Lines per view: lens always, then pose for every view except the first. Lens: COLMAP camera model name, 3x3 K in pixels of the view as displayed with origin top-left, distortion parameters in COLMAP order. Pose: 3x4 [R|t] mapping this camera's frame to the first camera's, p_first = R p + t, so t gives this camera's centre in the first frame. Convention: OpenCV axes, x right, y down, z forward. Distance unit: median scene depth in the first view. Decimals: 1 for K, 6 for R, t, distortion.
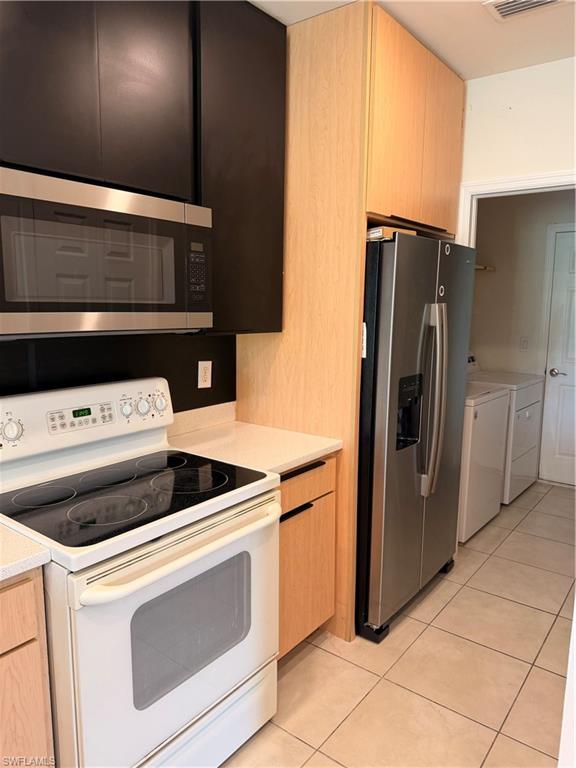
lens RADIAL K [[544.5, 0, 288.1], [0, 544.5, 388.7], [0, 0, 1]] dist [0.038794, -0.050958]
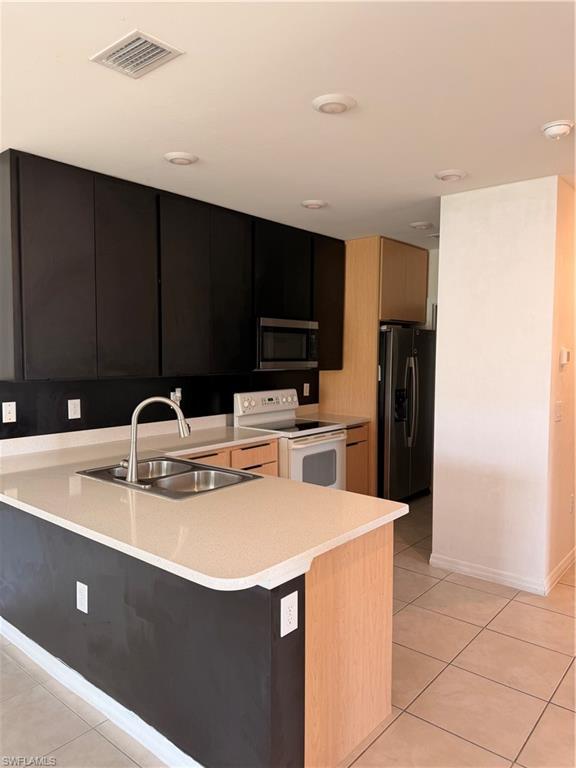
lens RADIAL K [[544.5, 0, 287.0], [0, 544.5, 382.9], [0, 0, 1]] dist [0.038794, -0.050958]
pose [[0.998826, -0.002849, -0.048352, -0.139192], [-0.001905, 0.995184, -0.098003, 0.179679], [0.048398, 0.097980, 0.994011, -1.312200]]
